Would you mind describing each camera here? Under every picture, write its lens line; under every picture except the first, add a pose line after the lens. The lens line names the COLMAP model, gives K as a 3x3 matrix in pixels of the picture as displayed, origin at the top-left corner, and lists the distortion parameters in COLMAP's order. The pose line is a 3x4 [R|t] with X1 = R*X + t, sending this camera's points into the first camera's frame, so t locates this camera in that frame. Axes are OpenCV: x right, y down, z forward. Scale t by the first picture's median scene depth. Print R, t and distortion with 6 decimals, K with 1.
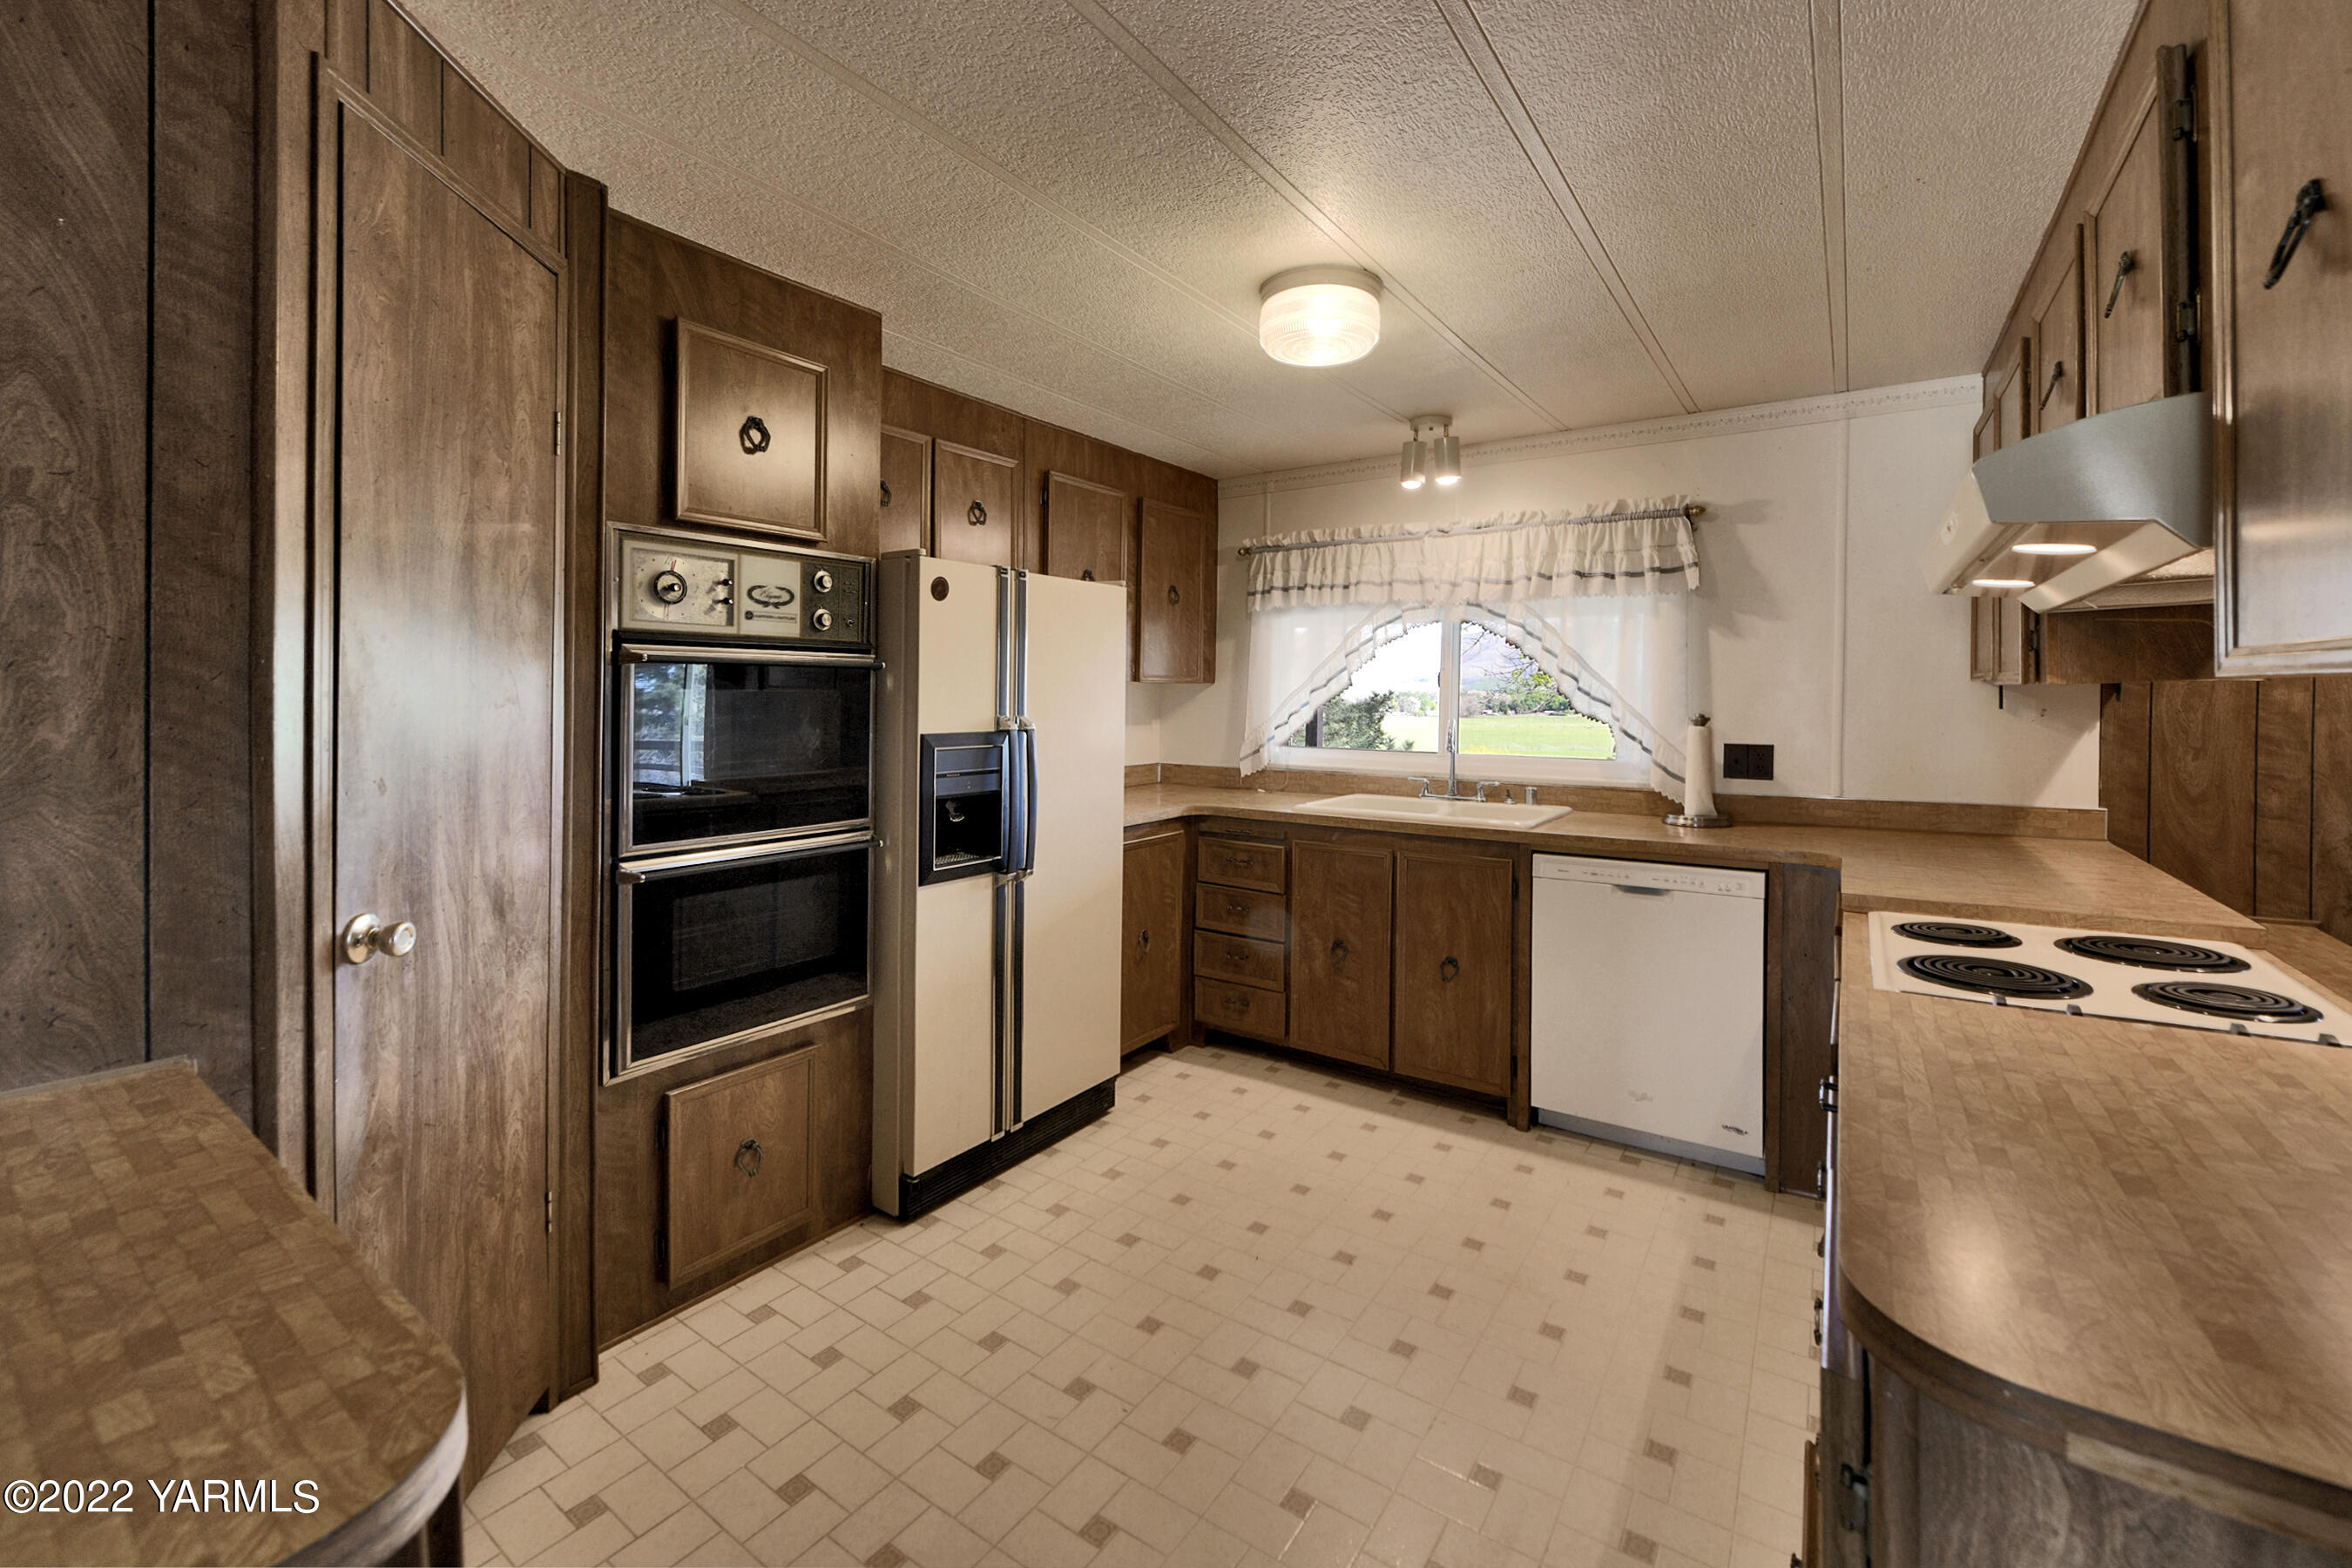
lens RADIAL K [[983.6, 0, 1176.3], [0, 983.6, 731.3], [0, 0, 1]] dist [0.000092, 0.000014]
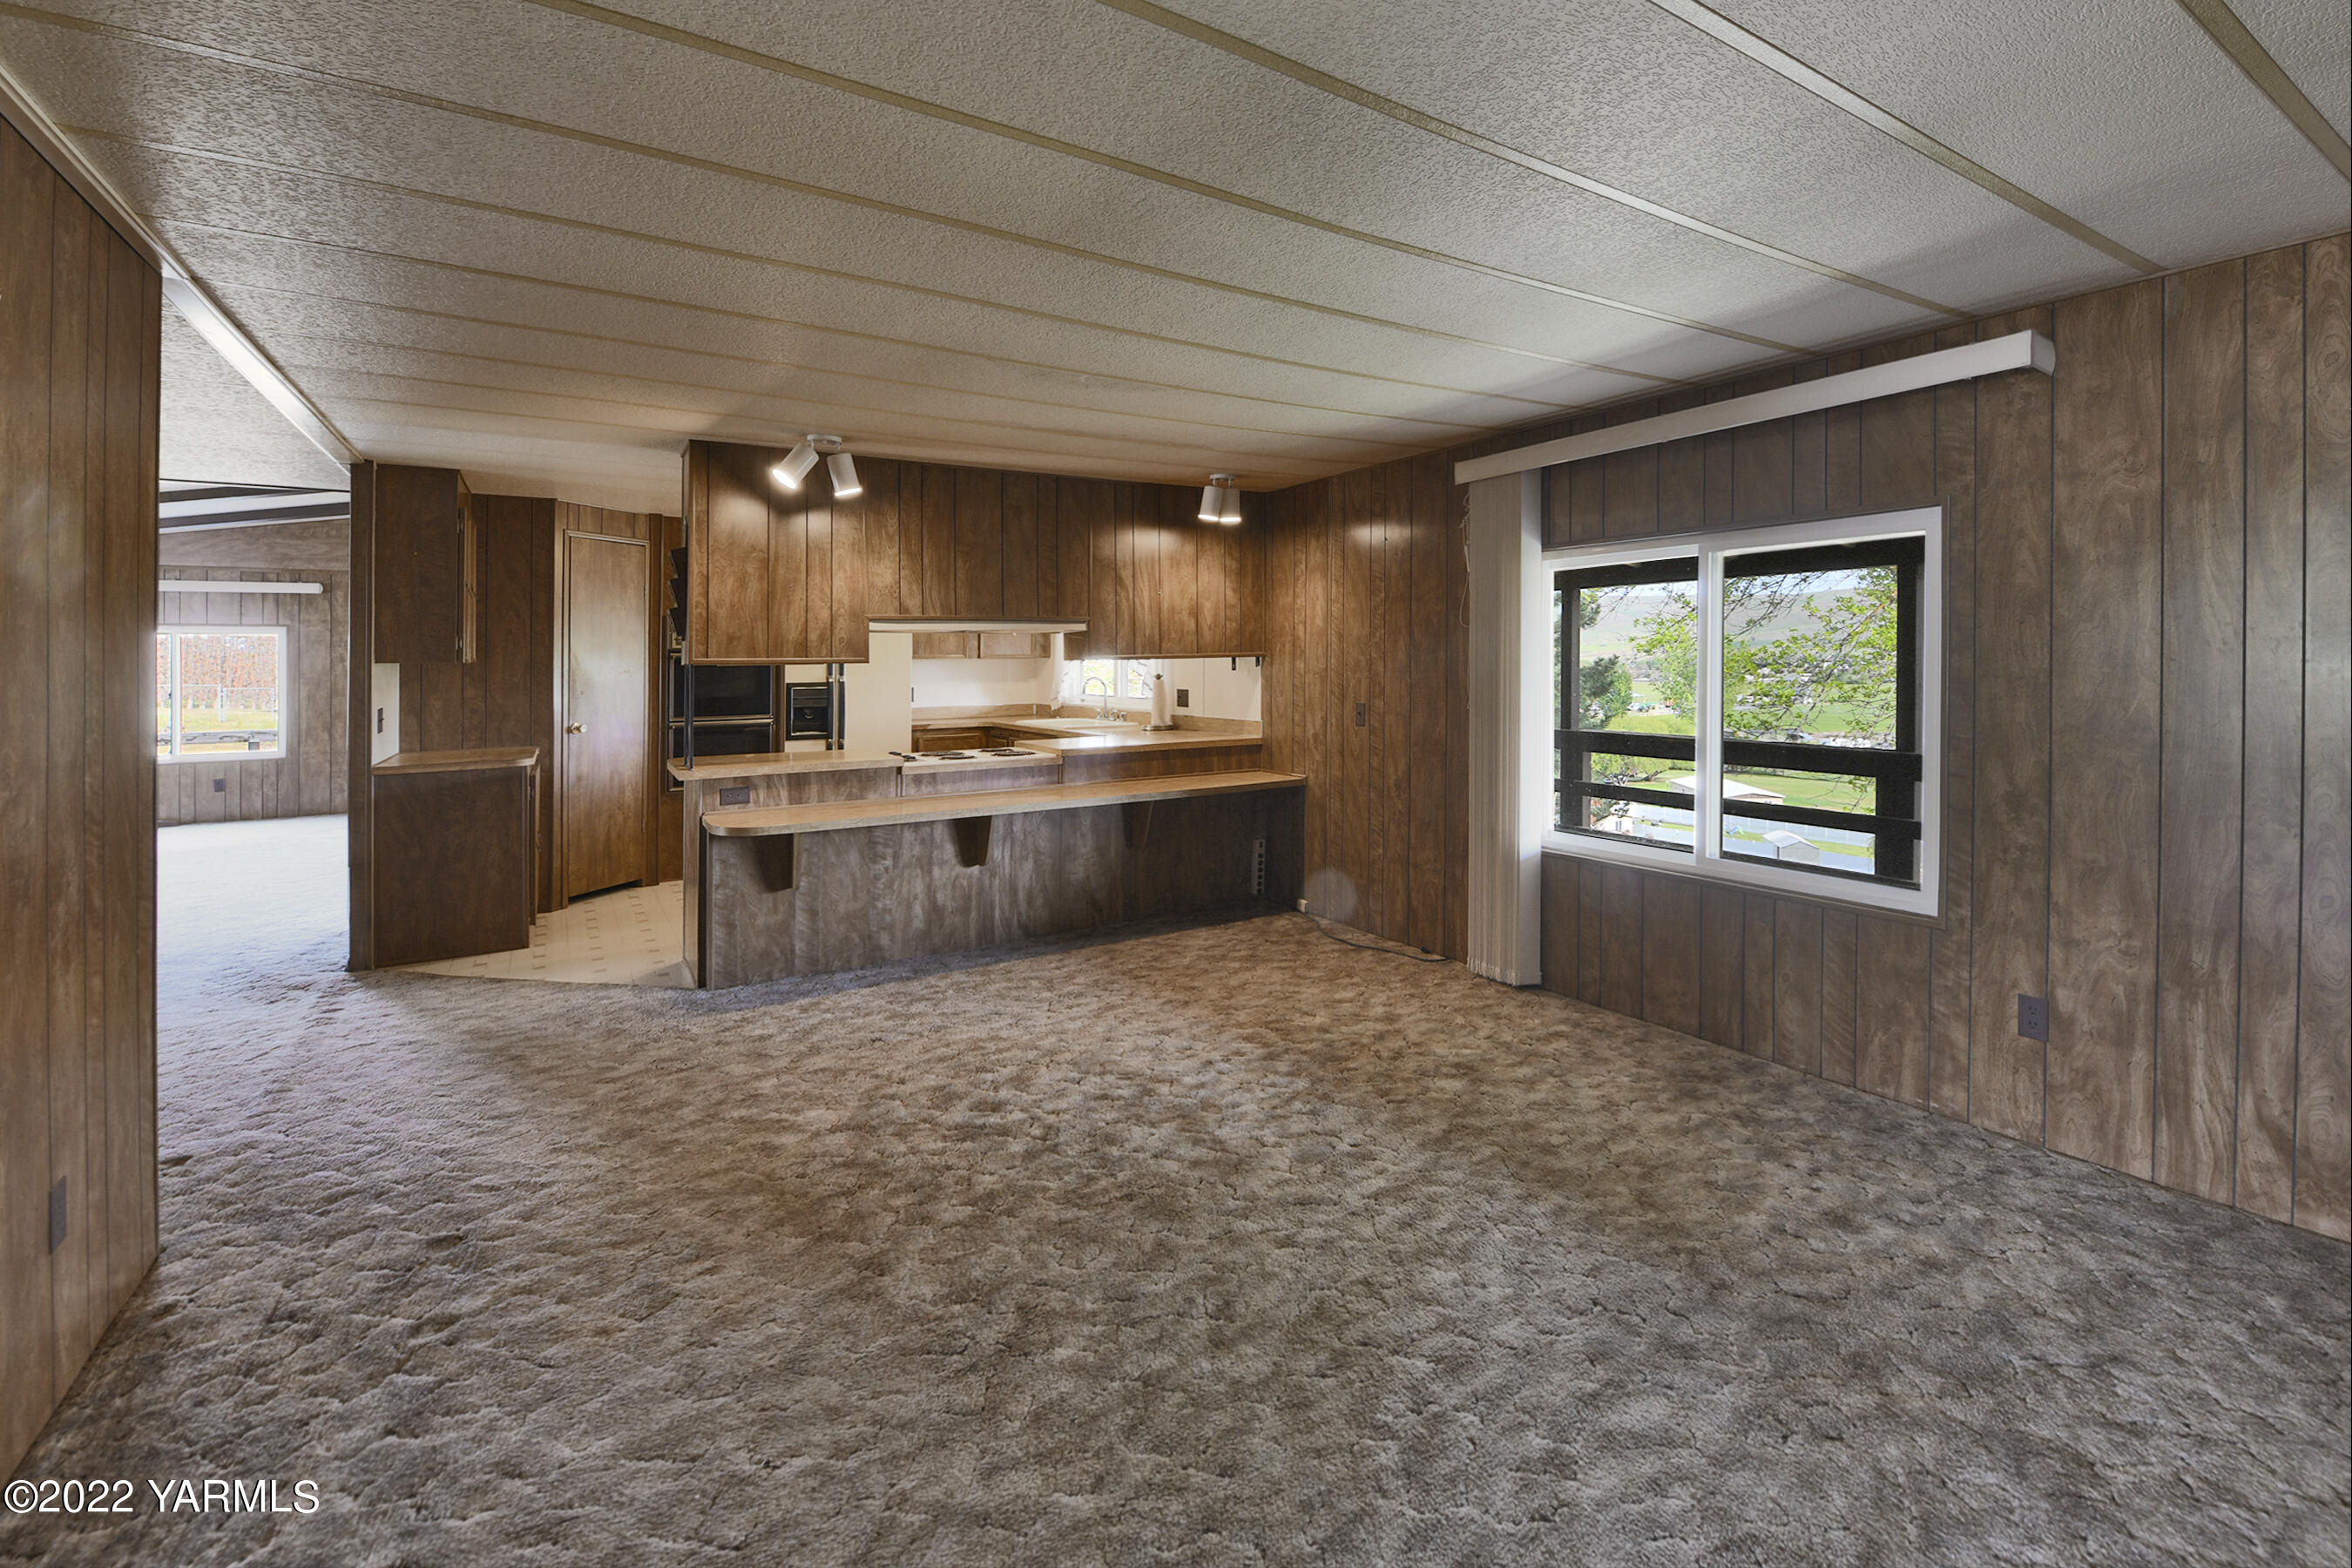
lens RADIAL K [[997.9, 0, 1174.3], [0, 997.9, 670.4], [0, 0, 1]] dist [0.000125, 0.000020]
pose [[0.915195, -0.009710, -0.402895, 1.331977], [-0.002367, 0.999563, -0.029466, 0.035043], [0.403005, 0.027920, 0.914772, -0.772745]]
